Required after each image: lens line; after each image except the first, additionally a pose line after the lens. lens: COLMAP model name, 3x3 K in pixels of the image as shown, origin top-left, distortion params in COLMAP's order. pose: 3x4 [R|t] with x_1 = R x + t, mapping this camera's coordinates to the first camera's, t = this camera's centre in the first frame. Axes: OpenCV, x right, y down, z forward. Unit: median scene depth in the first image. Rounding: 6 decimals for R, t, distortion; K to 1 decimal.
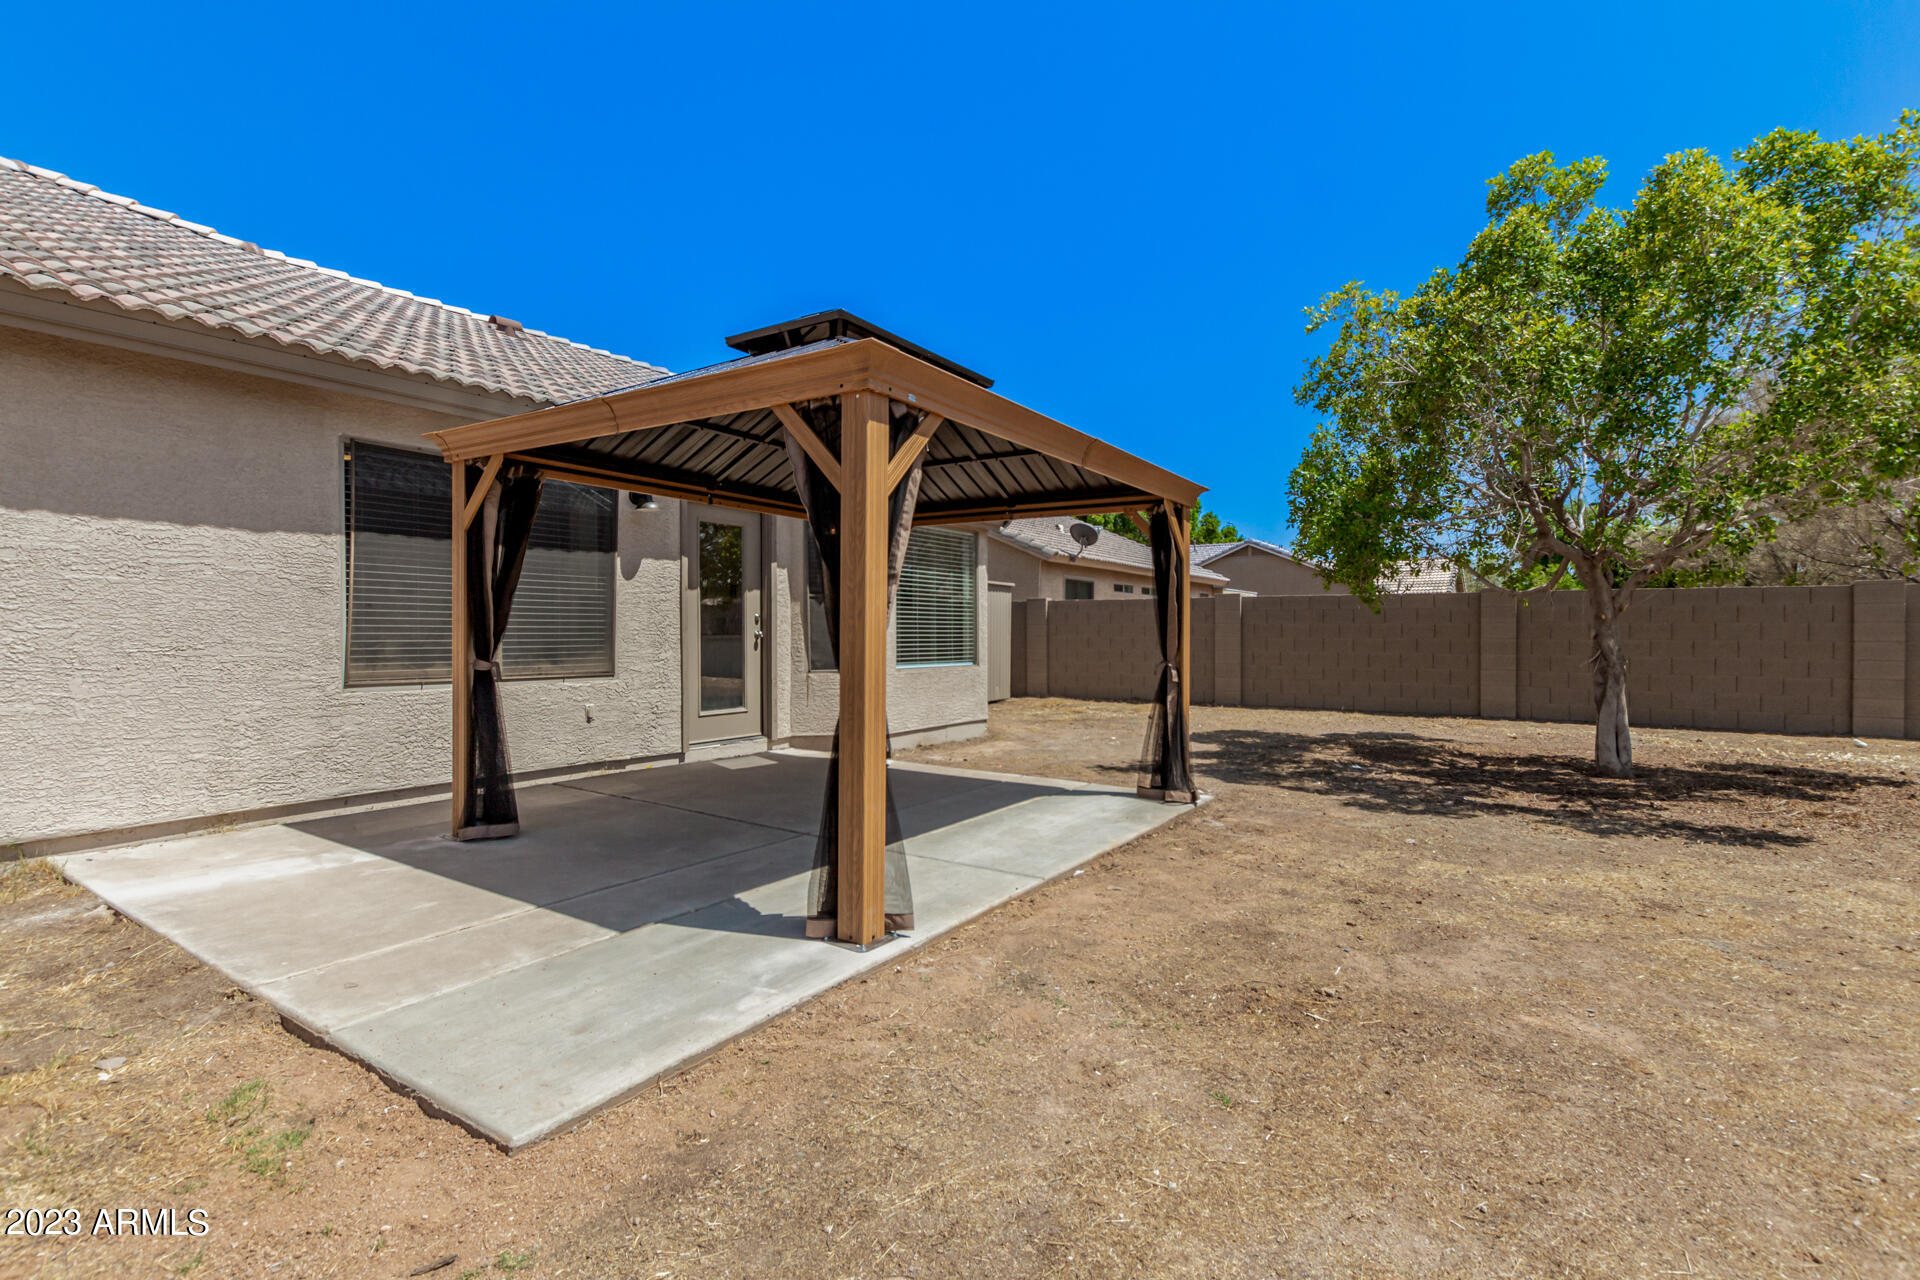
lens RADIAL K [[878.1, 0, 963.8], [0, 878.1, 640.6], [0, 0, 1]] dist [-0.001346, -0.000384]
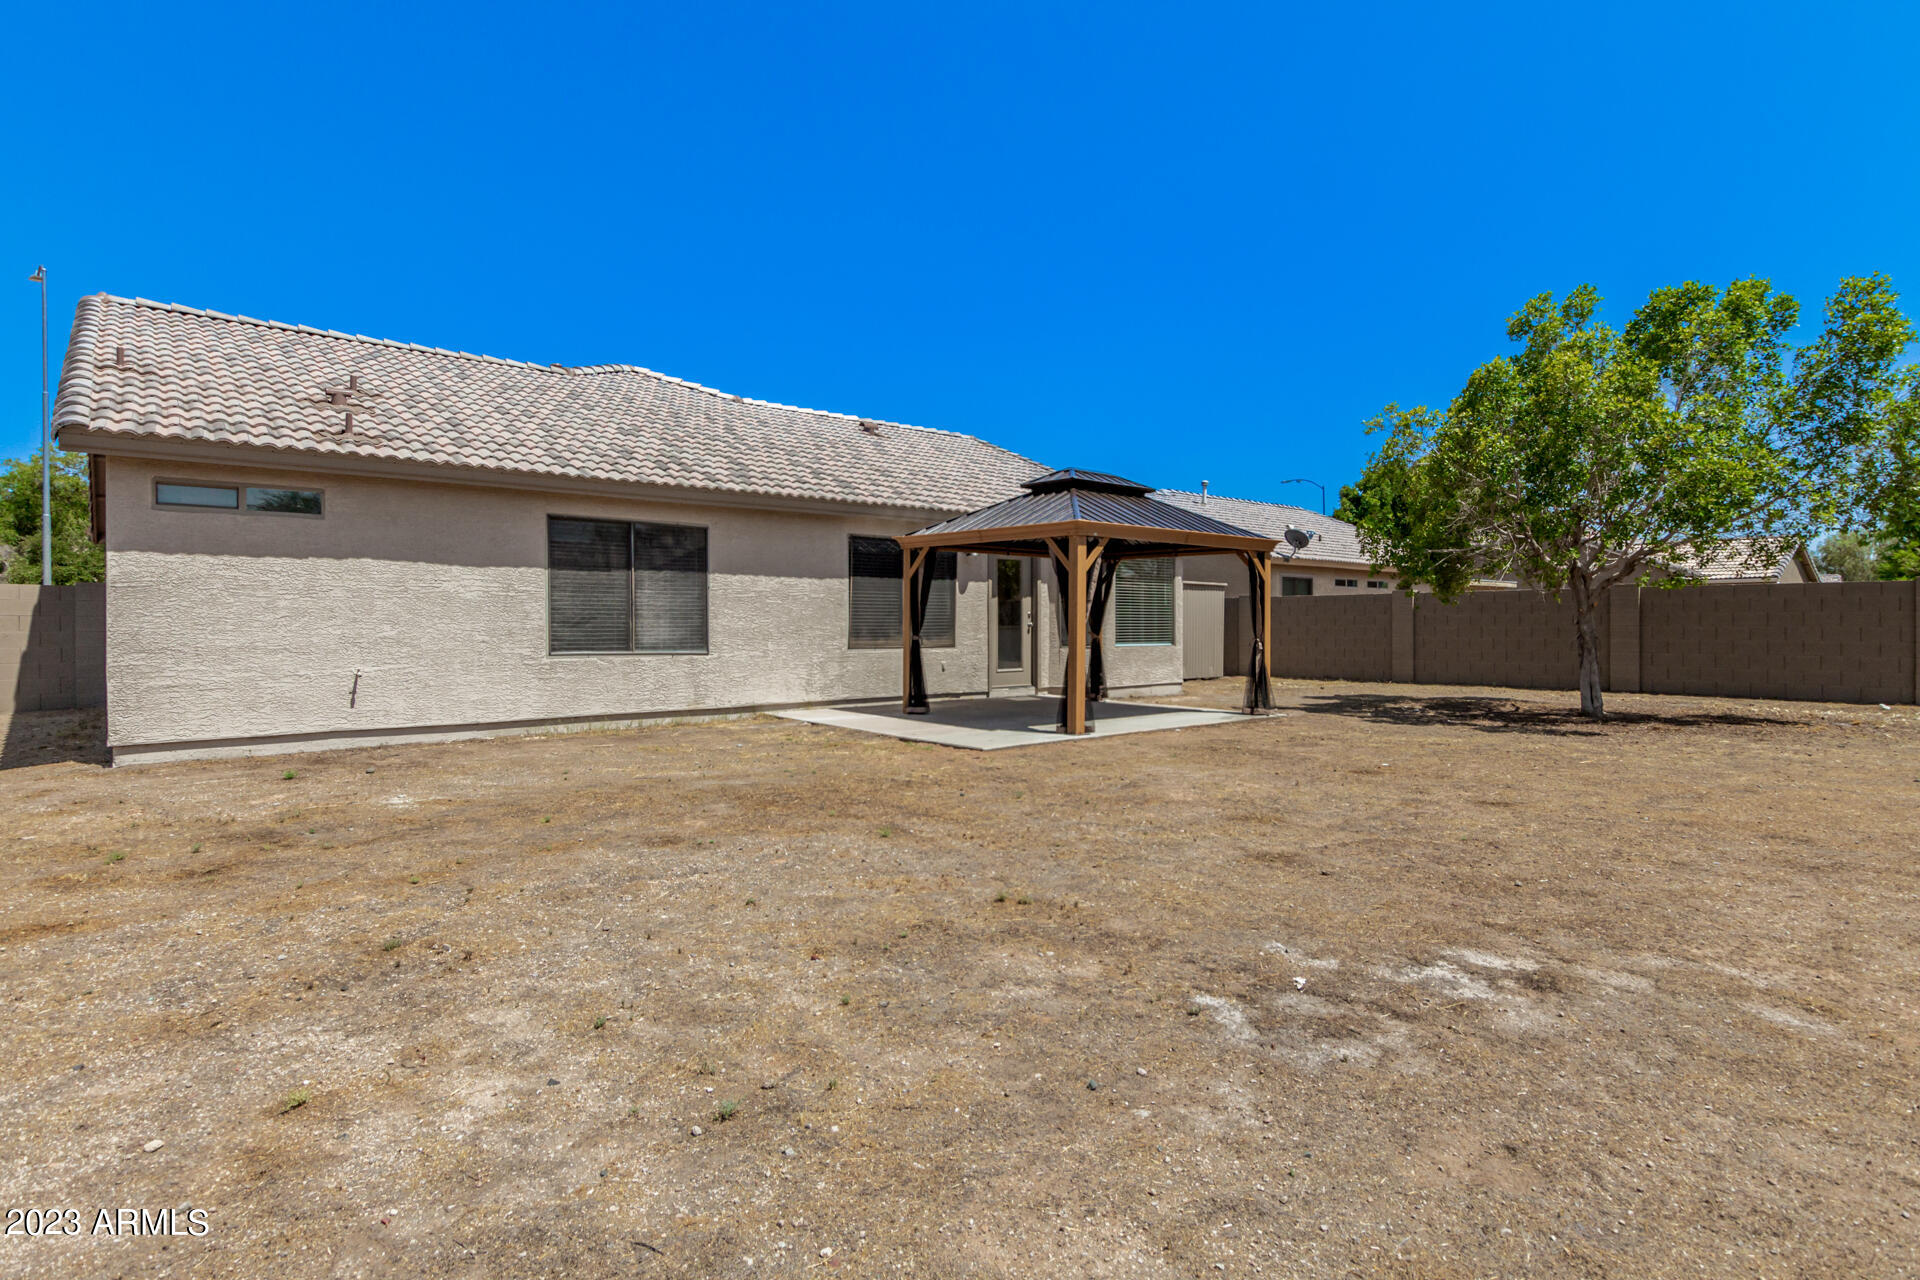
lens RADIAL K [[990.3, 0, 956.8], [0, 990.3, 676.8], [0, 0, 1]] dist [0.000781, 0.000368]
pose [[0.959738, 0.010643, -0.280696, 0.174643], [0.001319, 0.999100, 0.042394, 0.013594], [0.280894, -0.041058, 0.958860, -0.917118]]
